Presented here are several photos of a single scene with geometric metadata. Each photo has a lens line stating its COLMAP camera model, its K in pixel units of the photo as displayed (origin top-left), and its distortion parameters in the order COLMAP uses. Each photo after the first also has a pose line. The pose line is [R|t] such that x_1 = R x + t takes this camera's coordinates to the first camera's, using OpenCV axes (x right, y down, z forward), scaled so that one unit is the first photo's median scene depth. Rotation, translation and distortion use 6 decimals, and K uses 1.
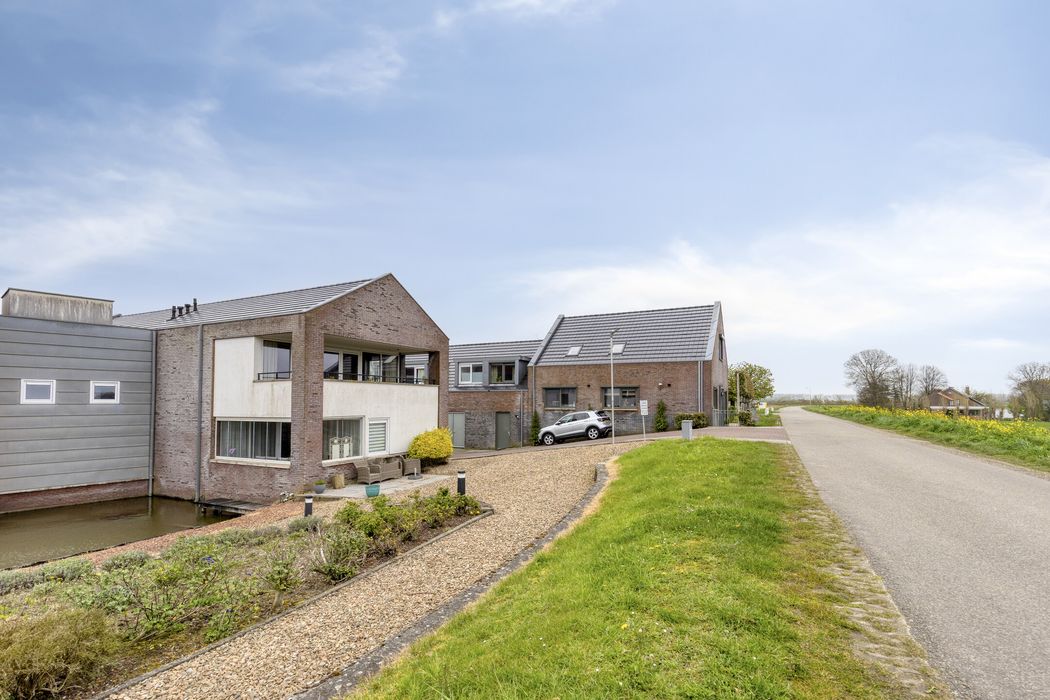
lens RADIAL K [[486.7, 0, 525.8], [0, 486.7, 382.3], [0, 0, 1]] dist [0.002184, 0.000491]
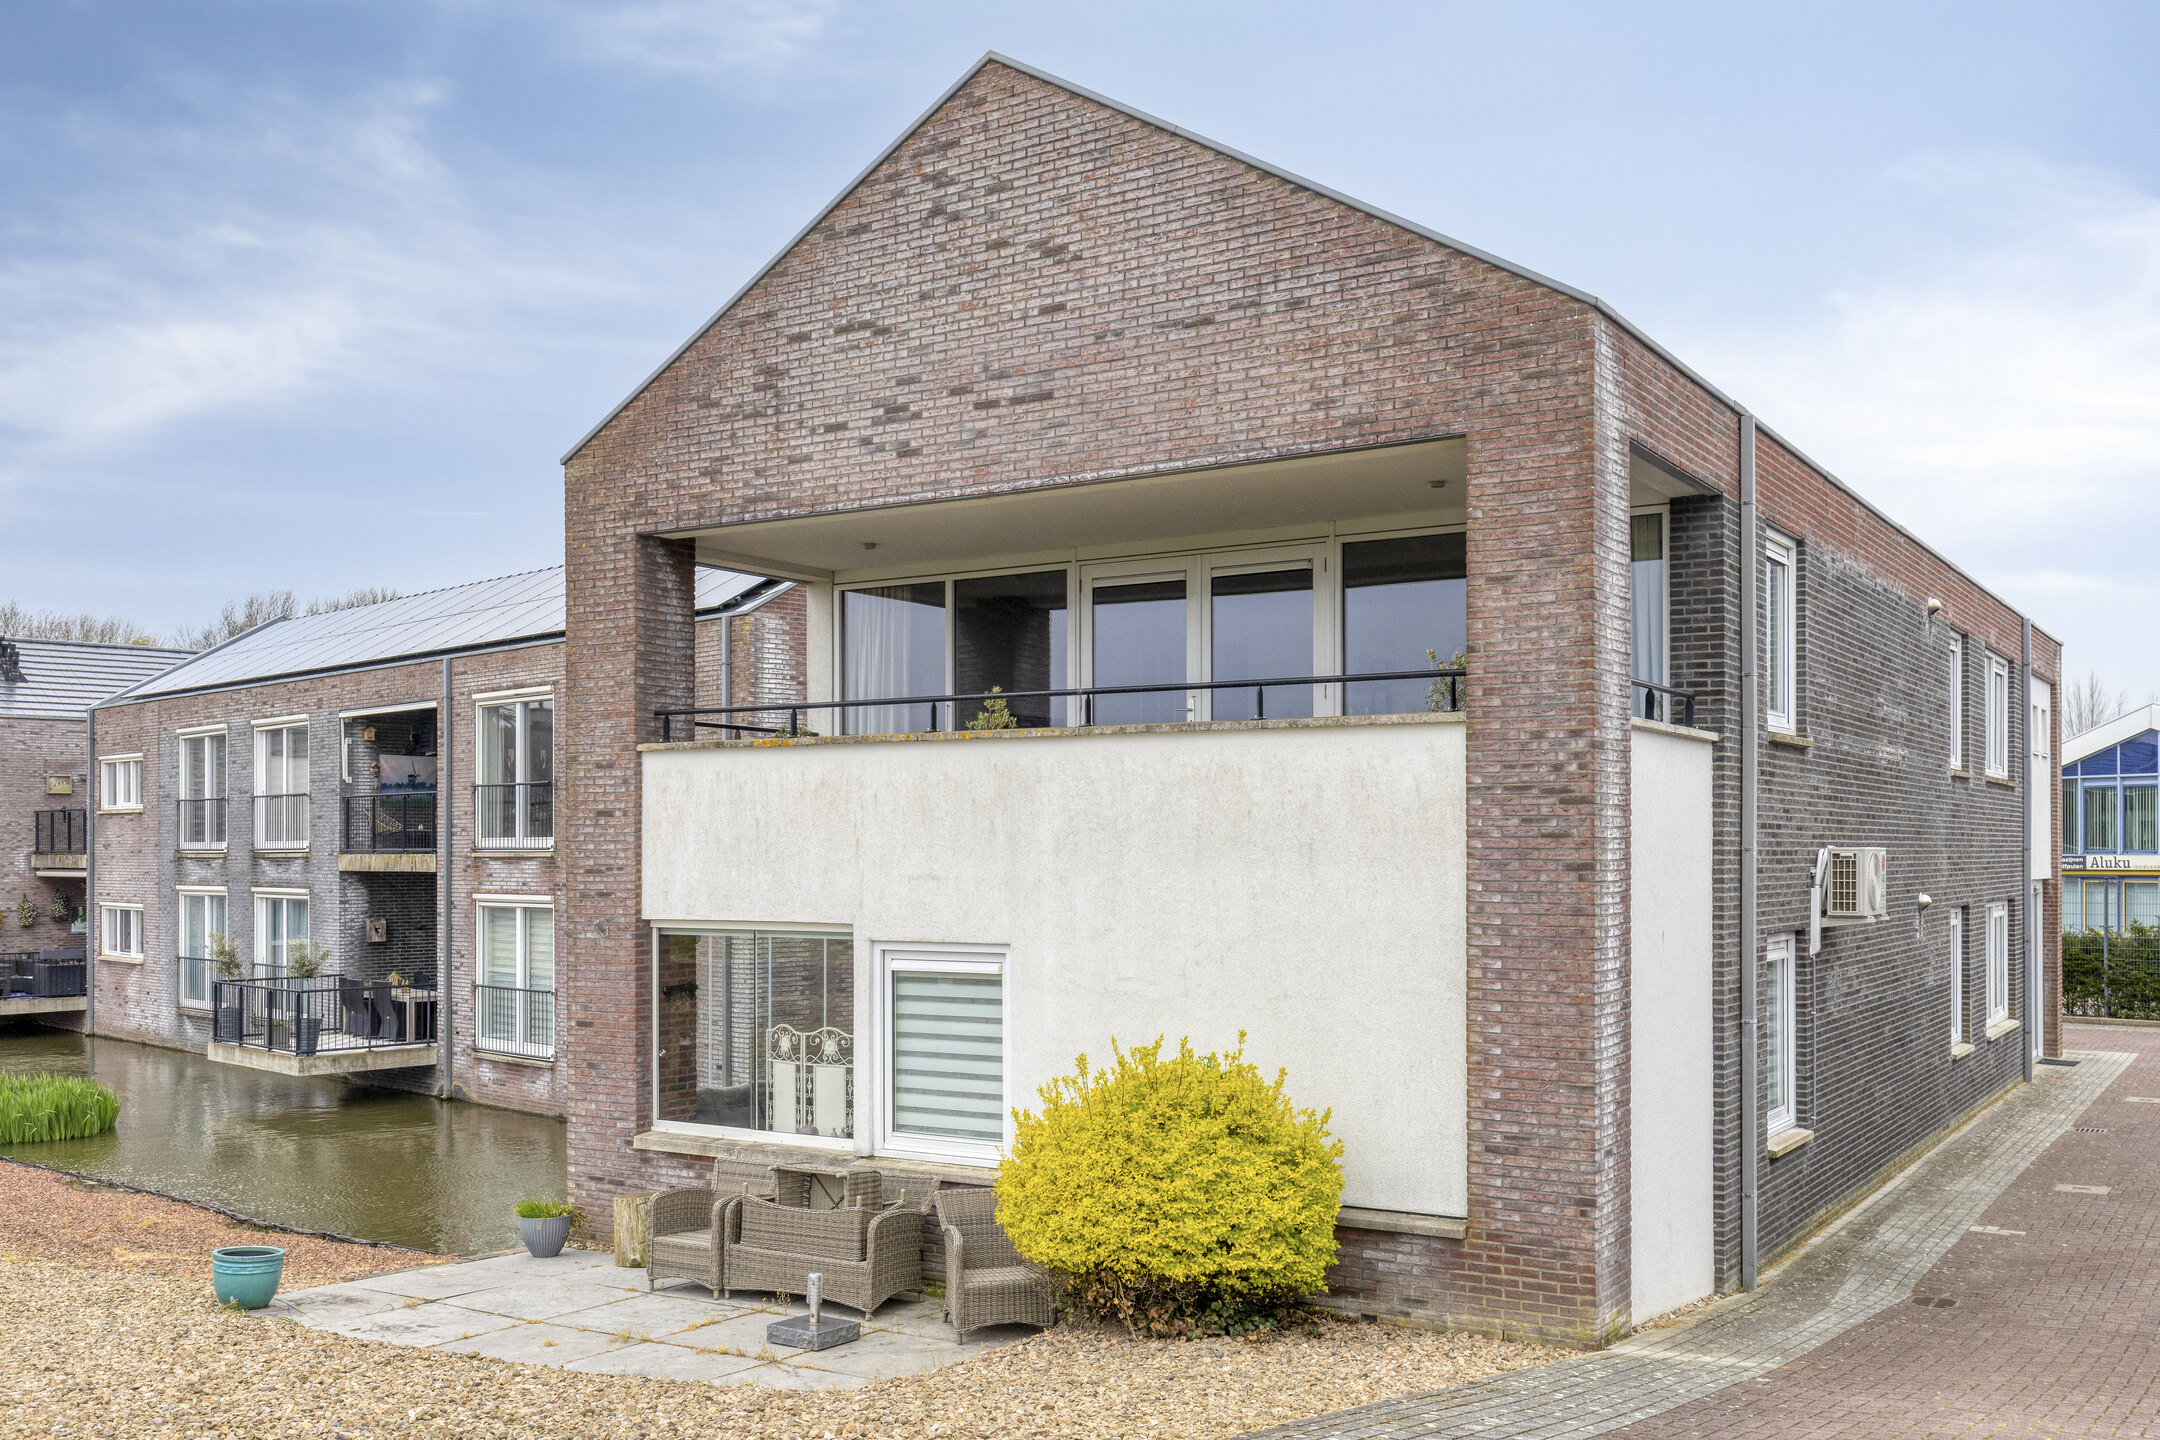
lens RADIAL K [[1970.1, 0, 1084.8], [0, 1970.1, 843.0], [0, 0, 1]] dist [0.011454, -0.003301]
pose [[-0.104196, -0.002057, -0.994555, 0.381565], [0.043007, 0.999053, -0.006572, 0.044521], [0.993627, -0.043458, -0.104009, 1.120364]]
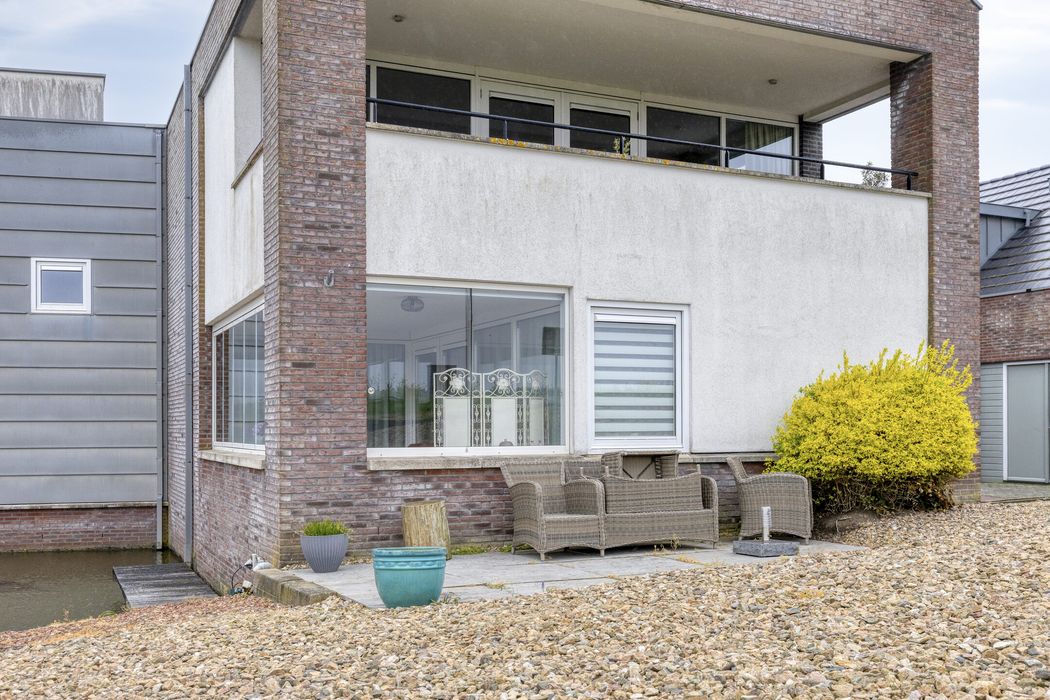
lens RADIAL K [[1022.4, 0, 527.4], [0, 1022.4, 415.7], [0, 0, 1]] dist [0.006699, 0.005464]
pose [[0.781428, -0.005243, -0.623974, -0.020336], [0.026968, 0.999314, 0.025376, 0.115812], [0.623413, -0.036657, 0.781033, 0.552323]]
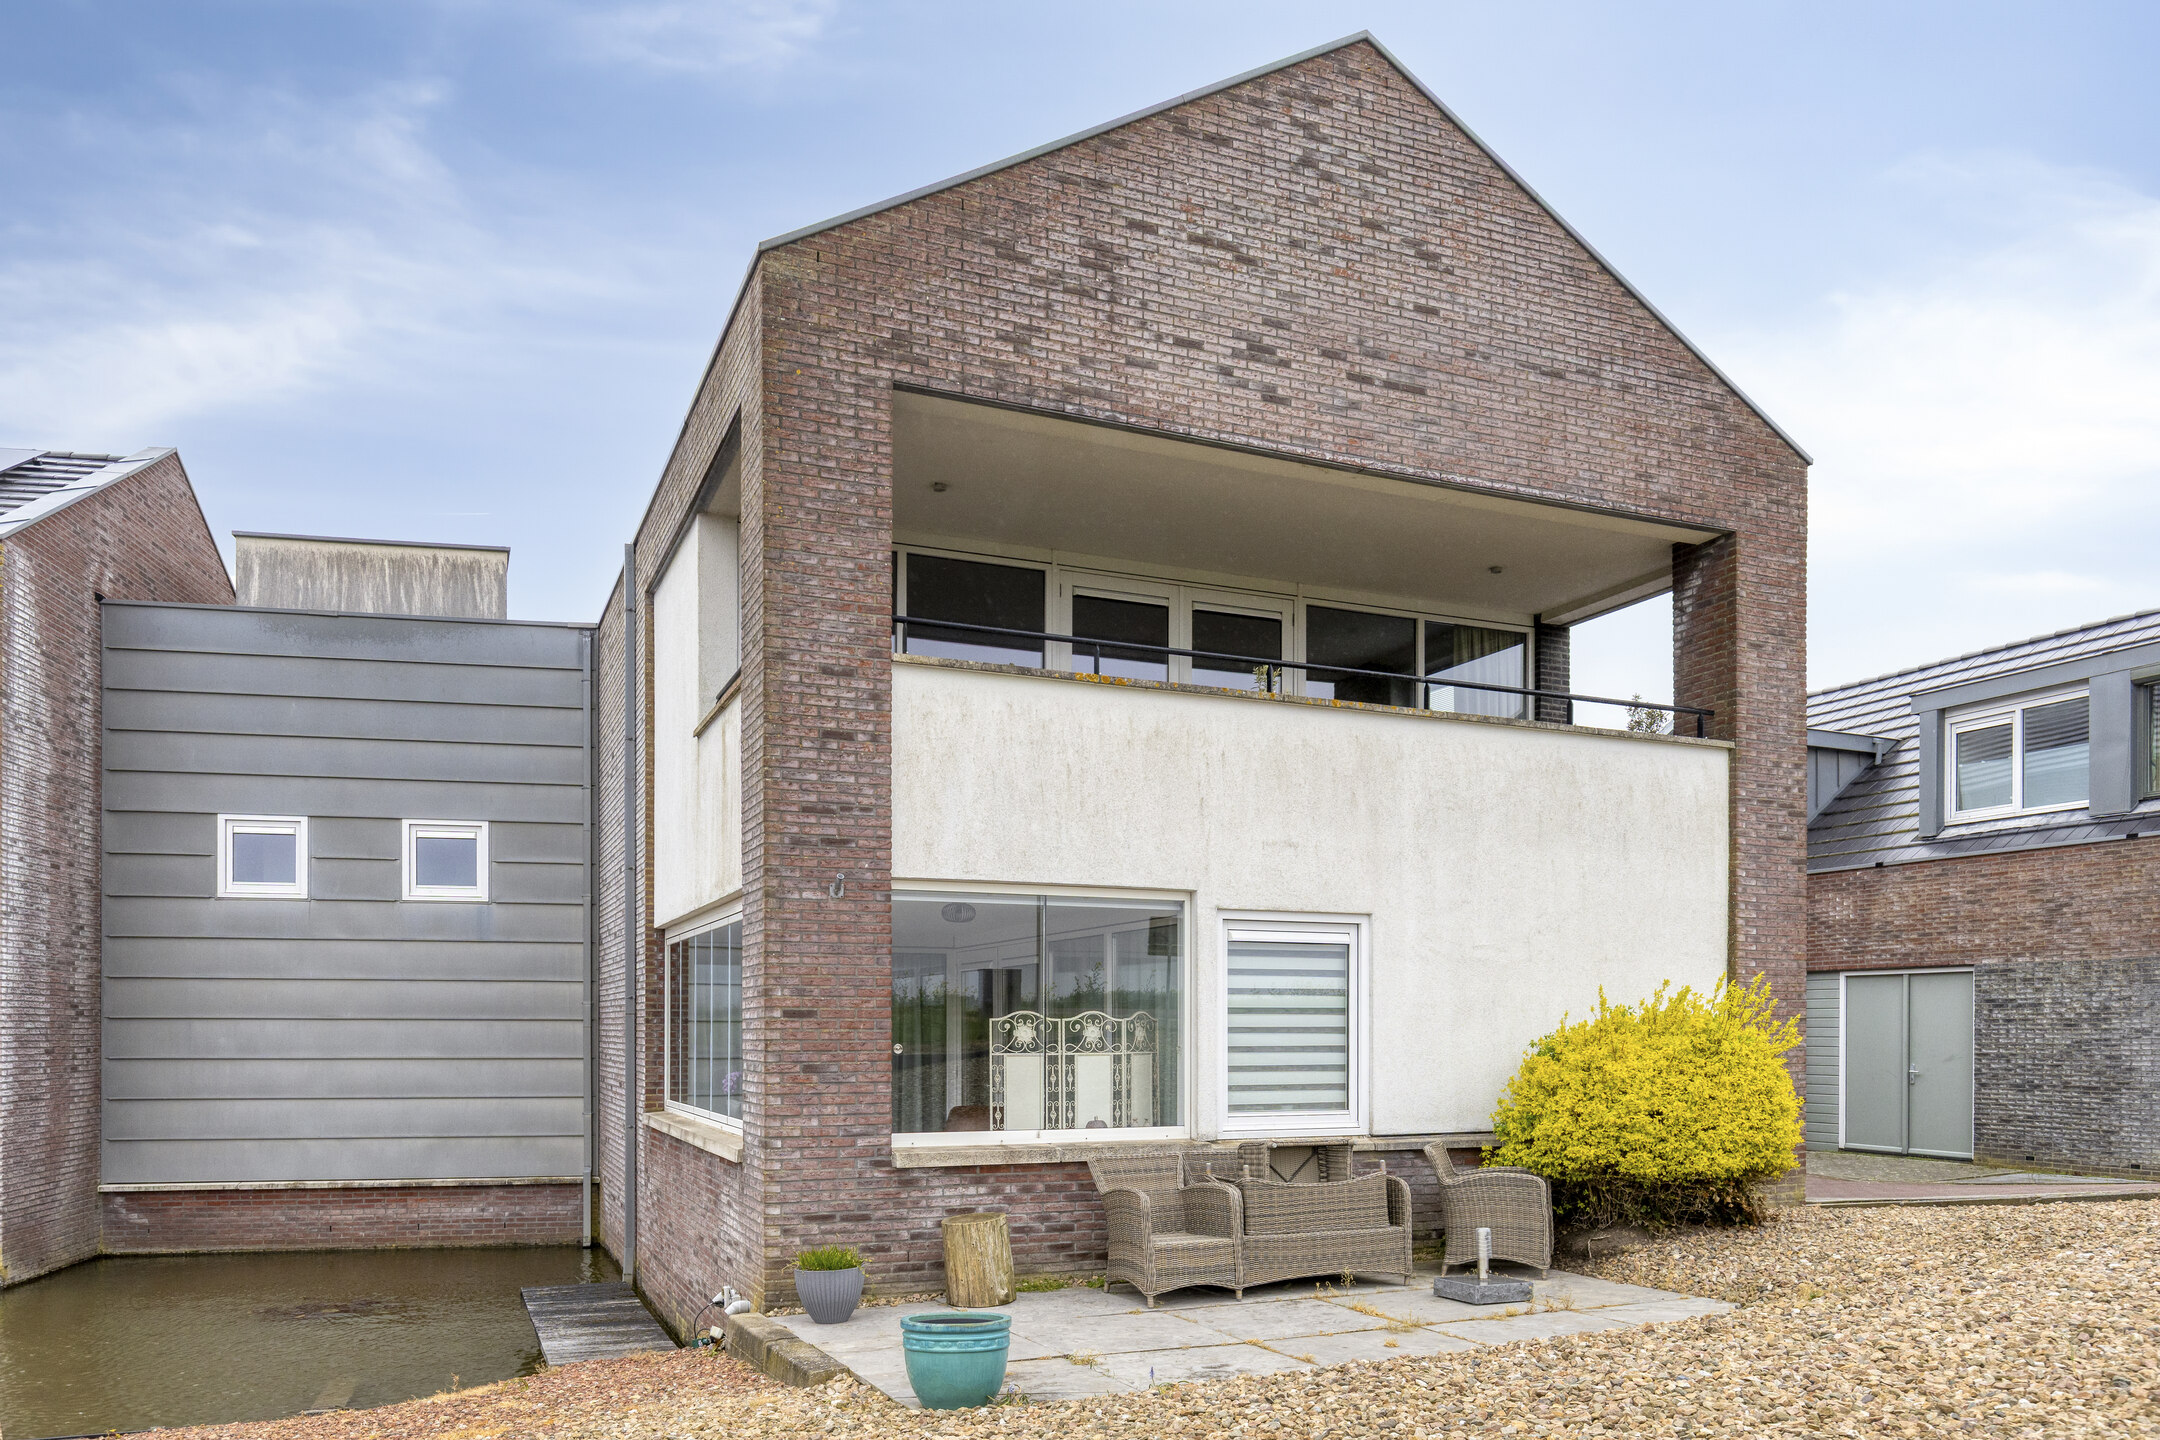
lens RADIAL K [[1514.4, 0, 1083.0], [0, 1514.4, 1031.5], [0, 0, 1]] dist [0.000678, 0.001303]
pose [[0.763963, 0.002702, -0.645255, -0.020982], [0.023746, 0.999196, 0.032299, 0.095228], [0.644823, -0.039997, 0.763284, 0.552021]]
